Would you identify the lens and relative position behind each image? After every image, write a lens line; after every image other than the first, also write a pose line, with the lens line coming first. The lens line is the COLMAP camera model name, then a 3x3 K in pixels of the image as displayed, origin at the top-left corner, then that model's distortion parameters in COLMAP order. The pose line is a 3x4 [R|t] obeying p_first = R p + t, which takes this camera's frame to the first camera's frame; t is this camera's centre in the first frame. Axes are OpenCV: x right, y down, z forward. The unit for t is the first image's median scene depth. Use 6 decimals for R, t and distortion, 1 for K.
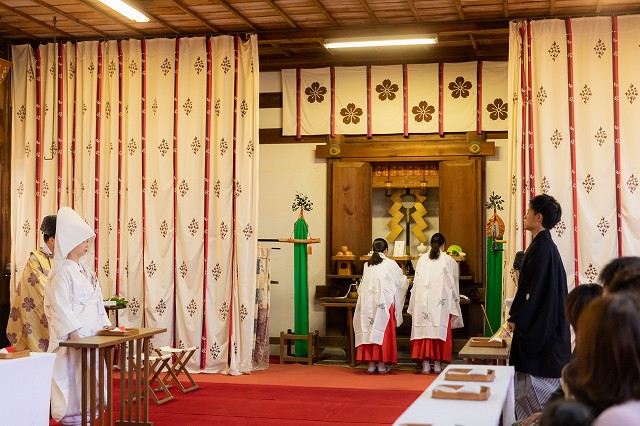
lens RADIAL K [[936.5, 0, 320.0], [0, 936.5, 213.0], [0, 0, 1]] dist [0.011386, -0.029356]
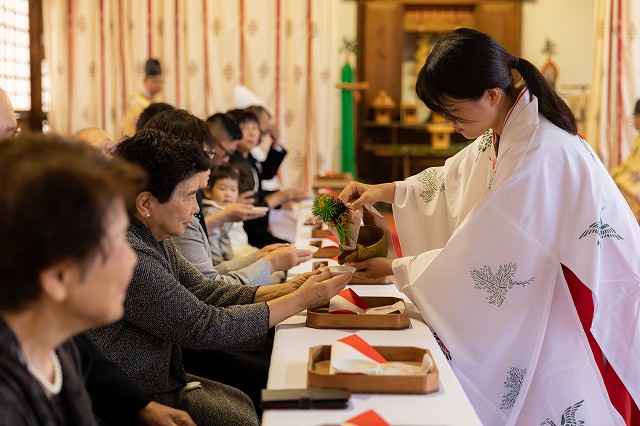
lens RADIAL K [[936.5, 0, 320.0], [0, 936.5, 213.0], [0, 0, 1]] dist [0.011386, -0.029356]
pose [[0.975100, -0.026157, 0.220219, -0.287403], [-0.010223, 0.986662, 0.162459, 0.003050], [-0.221531, -0.160665, 0.961827, 0.063790]]
